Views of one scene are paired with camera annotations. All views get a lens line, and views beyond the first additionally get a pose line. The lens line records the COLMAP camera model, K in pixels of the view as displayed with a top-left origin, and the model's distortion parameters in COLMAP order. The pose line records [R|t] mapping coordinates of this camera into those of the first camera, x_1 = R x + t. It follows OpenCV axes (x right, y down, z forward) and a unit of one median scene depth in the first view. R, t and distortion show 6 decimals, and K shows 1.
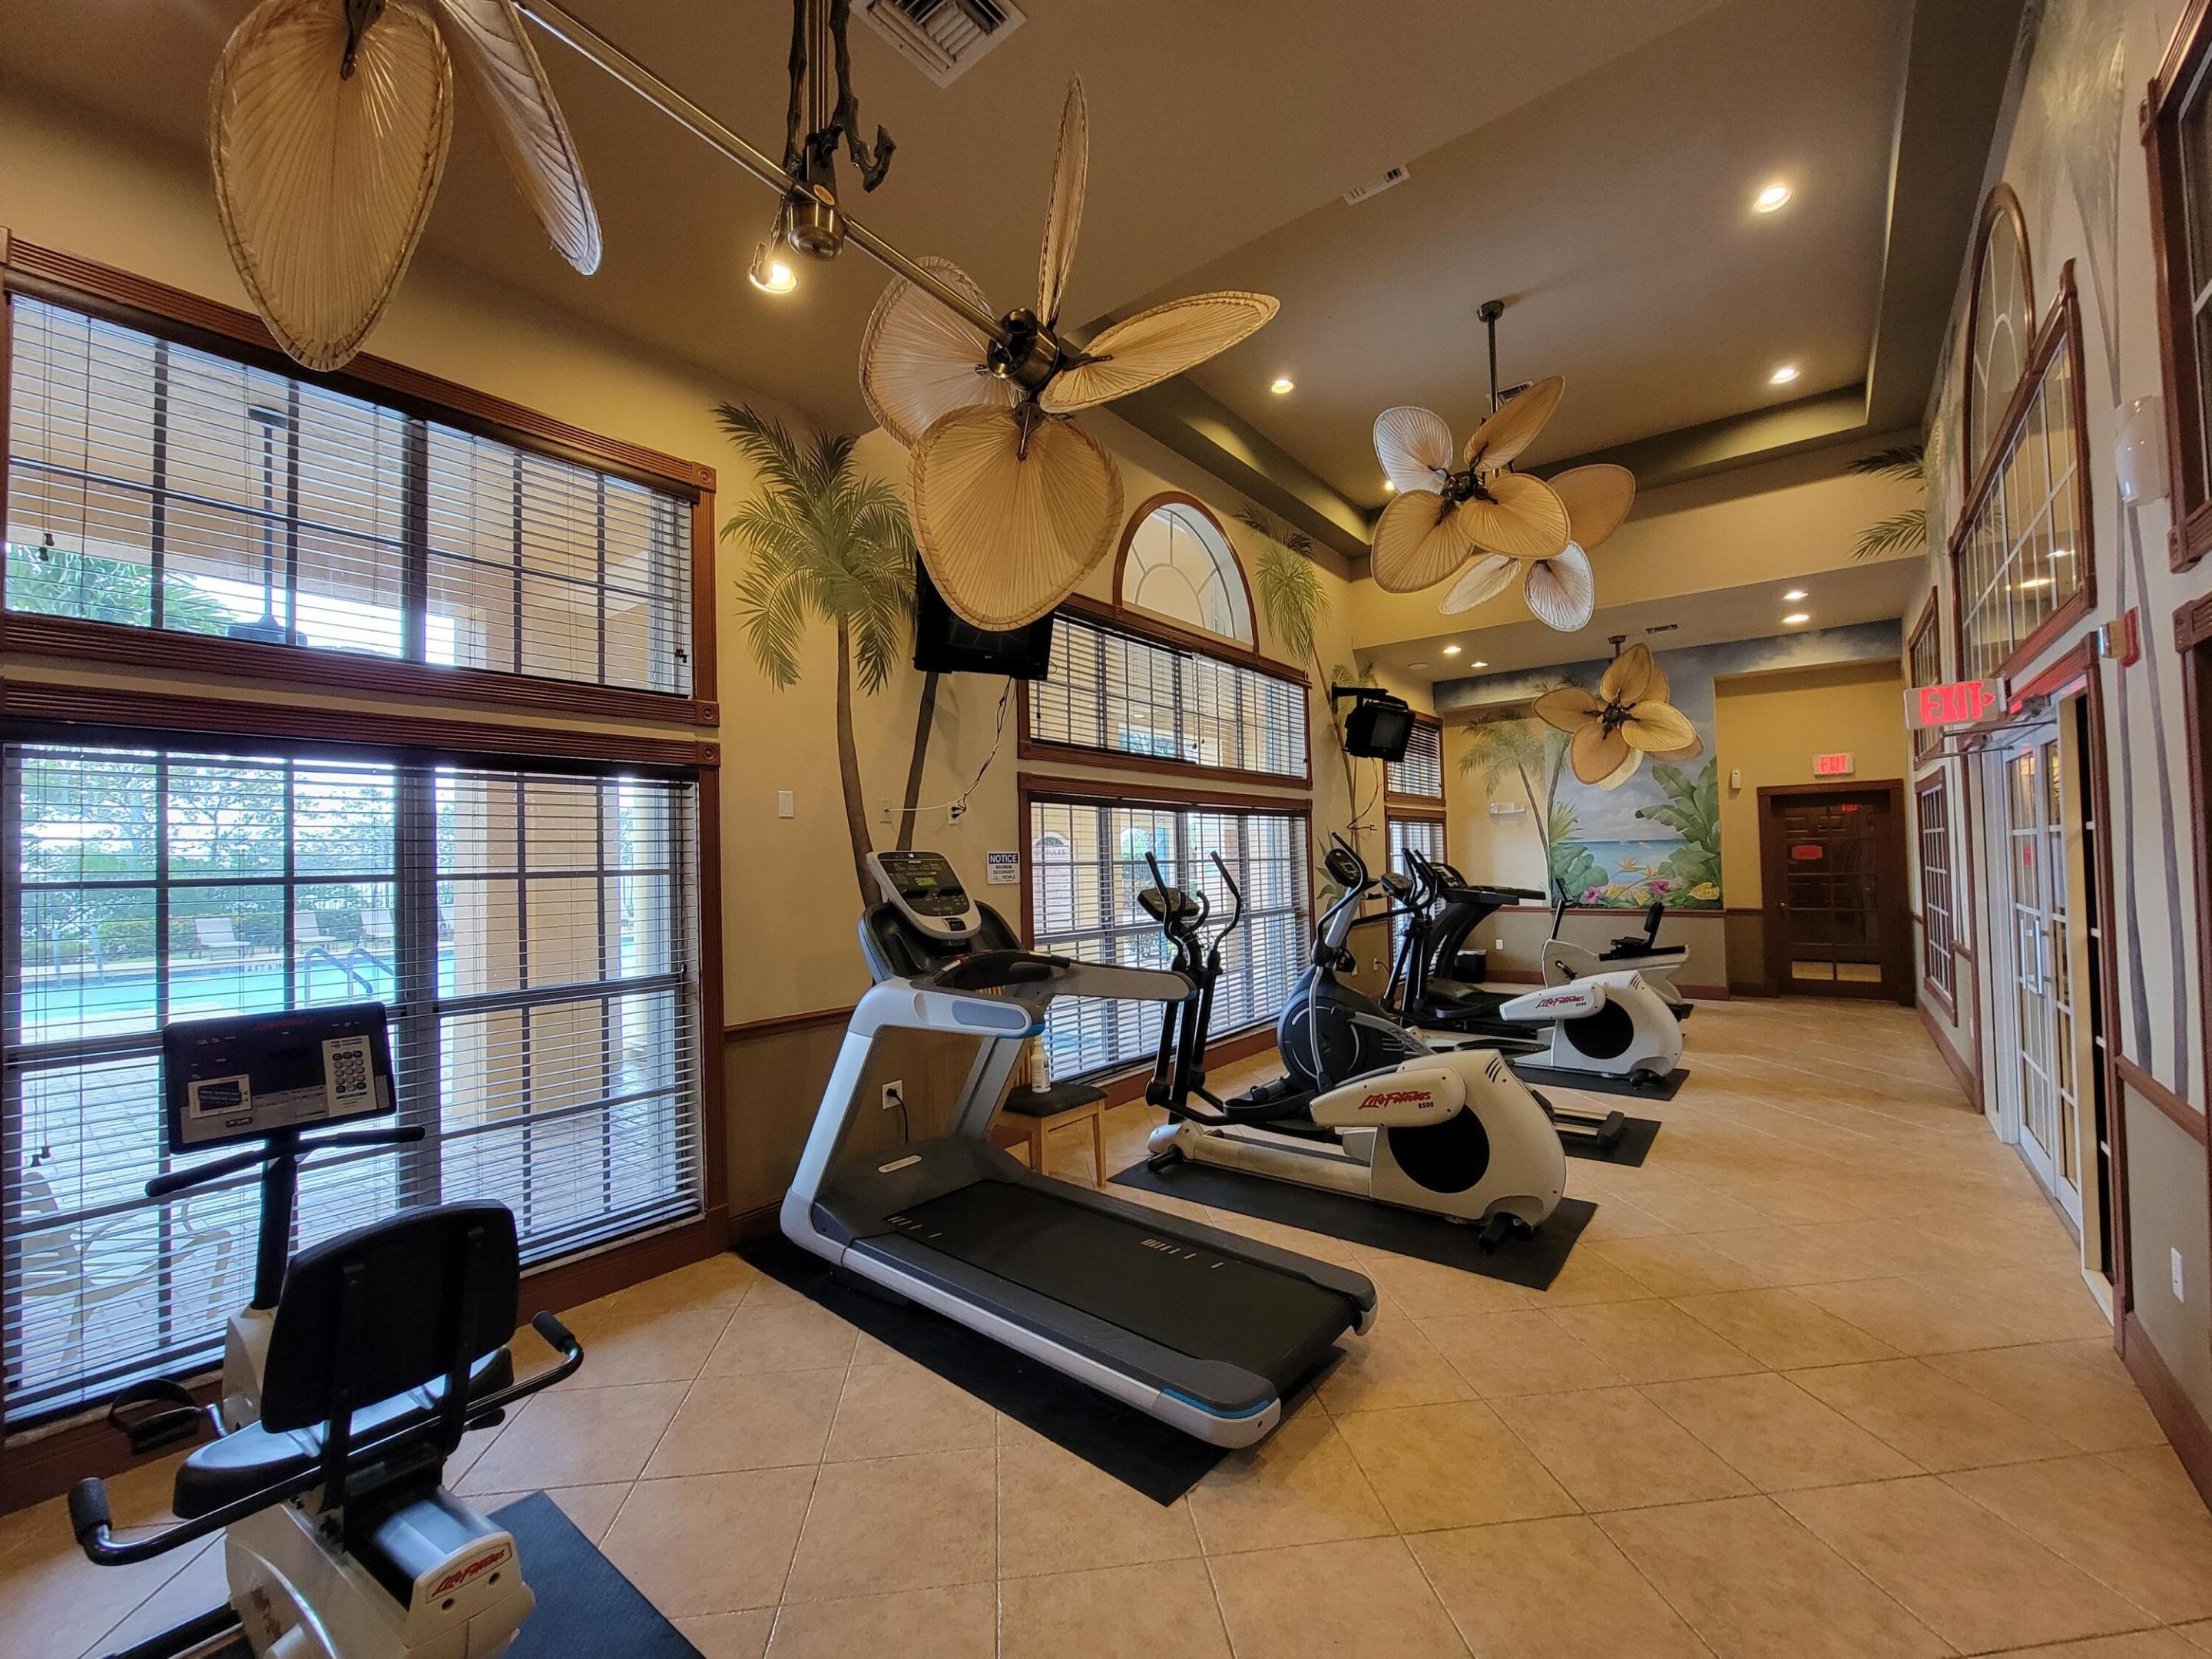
lens RADIAL K [[892.3, 0, 1108.8], [0, 892.3, 839.5], [0, 0, 1]] dist [-0.011401, -0.000023]
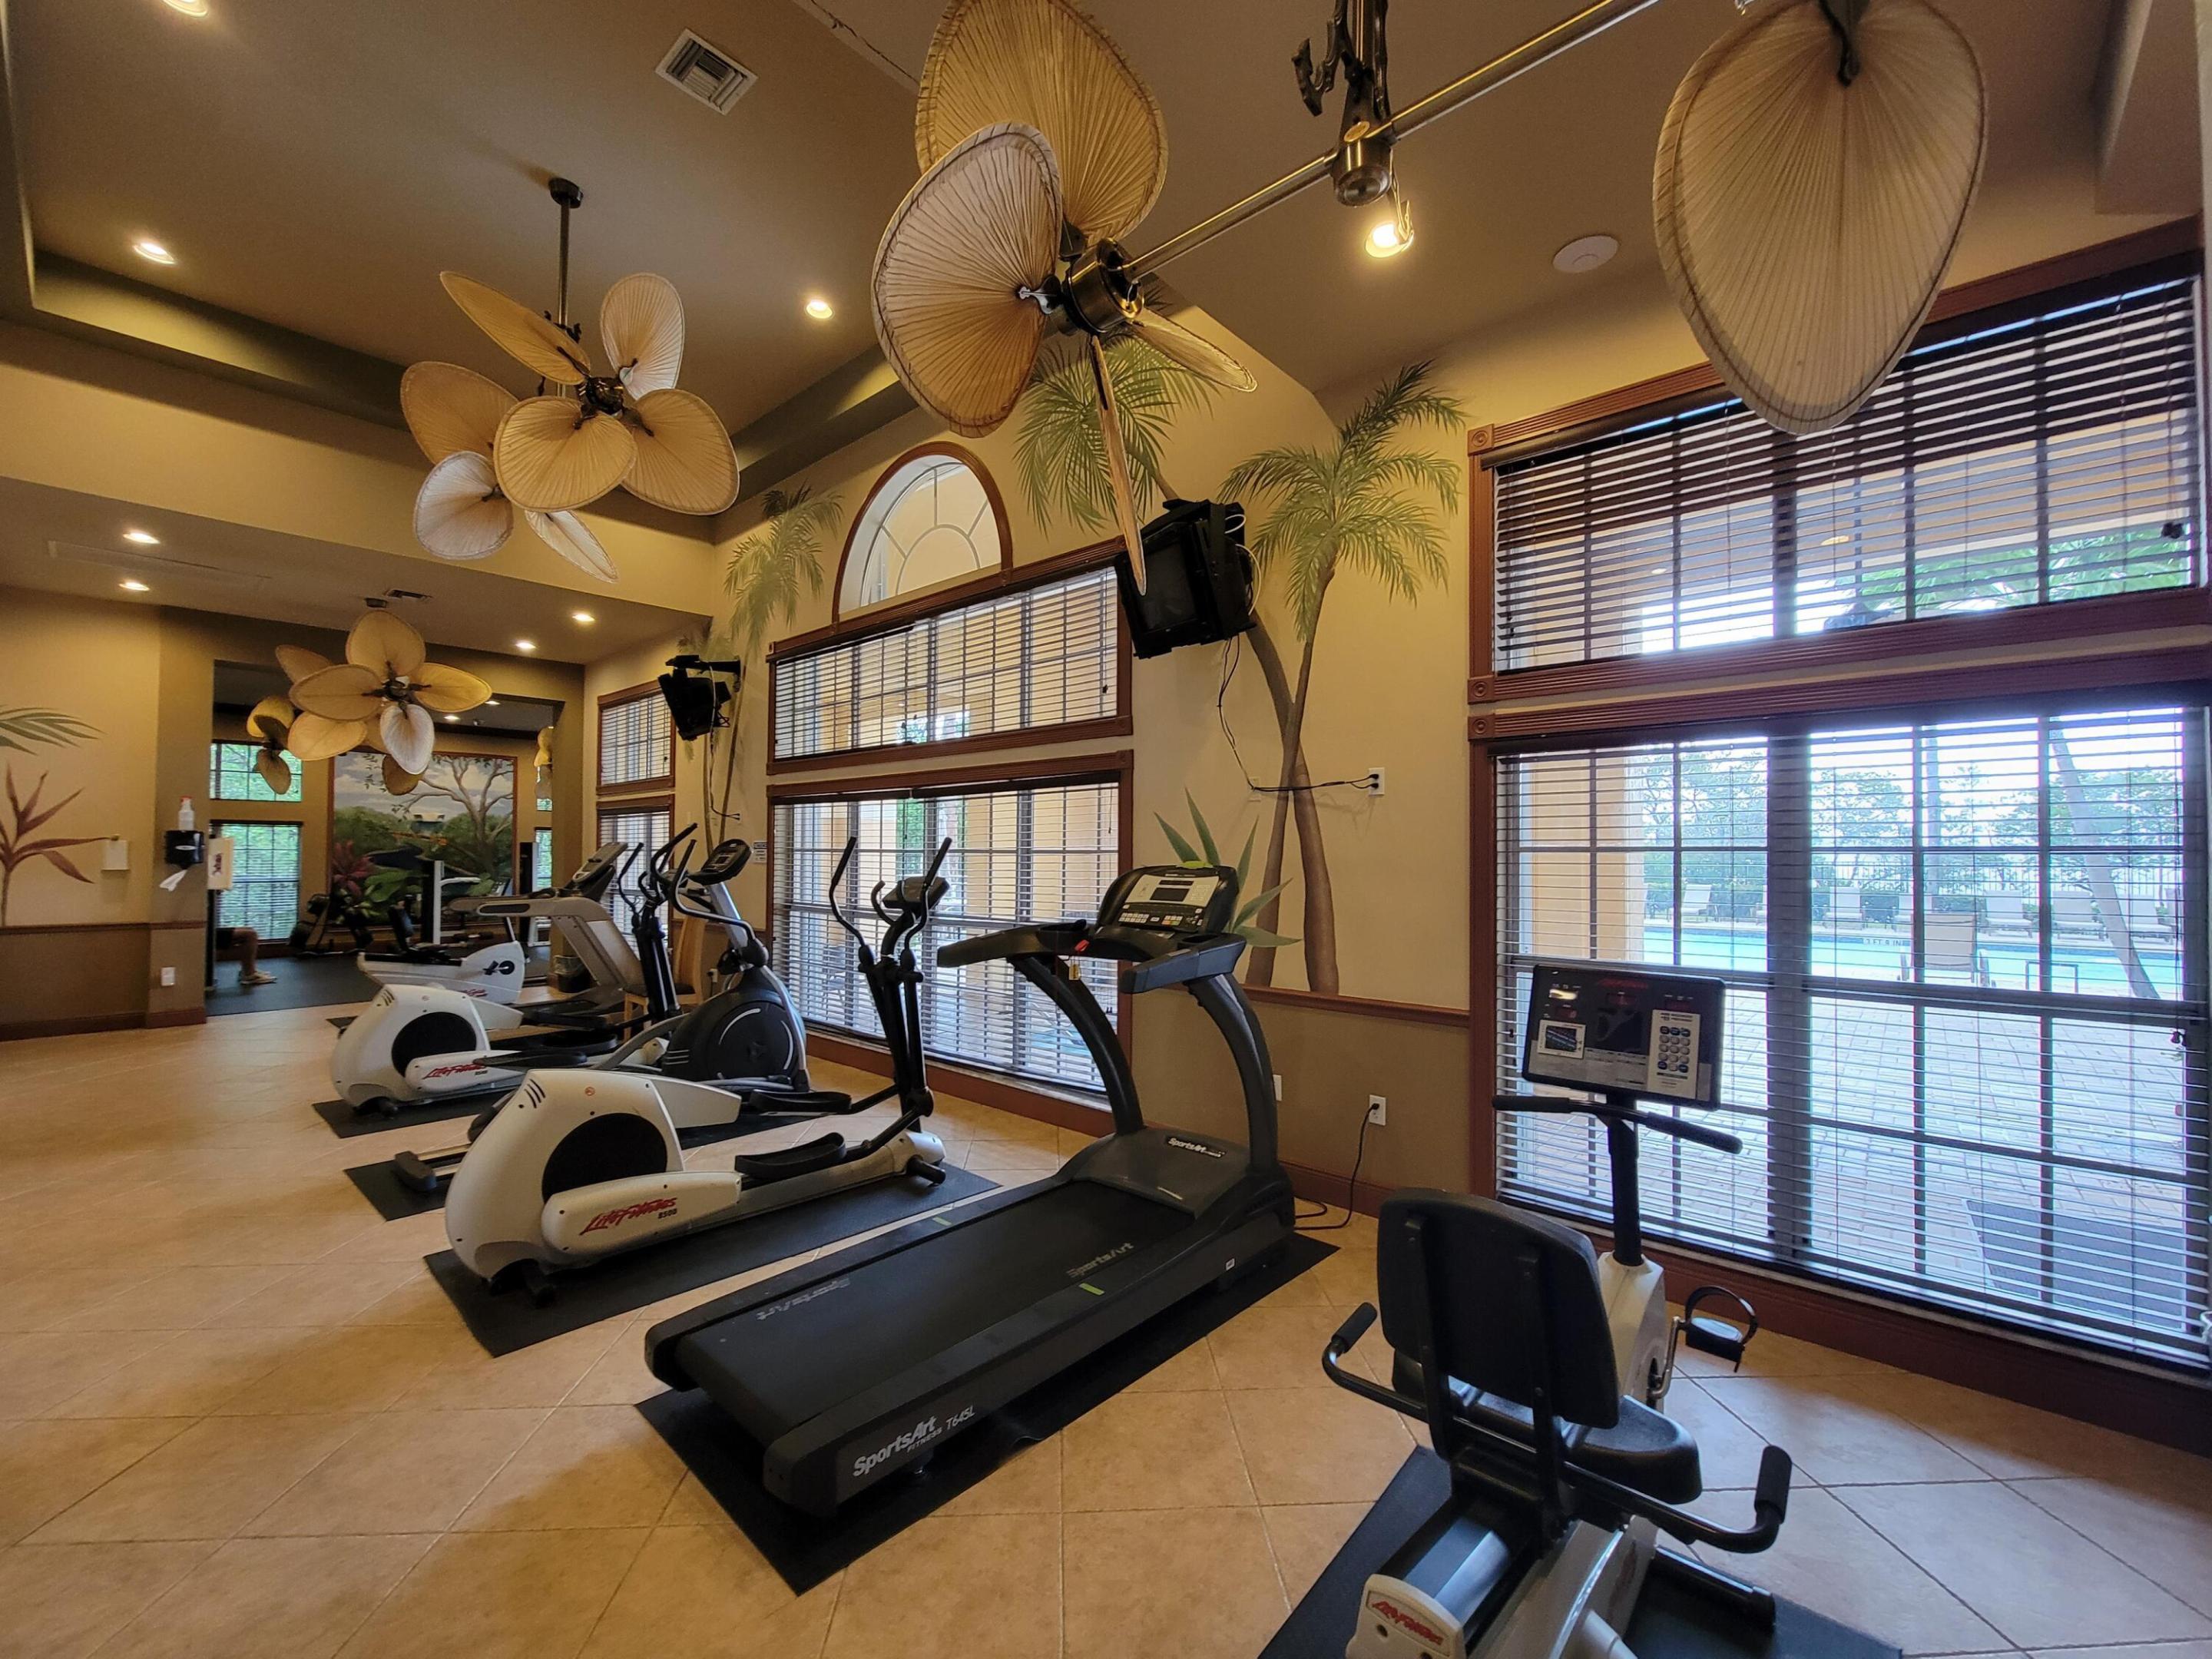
lens RADIAL K [[892.3, 0, 1108.8], [0, 892.3, 839.5], [0, 0, 1]] dist [-0.011401, -0.000023]
pose [[-0.051164, 0.009464, -0.998645, 0.829532], [0.029279, 0.999539, 0.007972, 0.009618], [0.998261, -0.028831, -0.051417, 1.035009]]
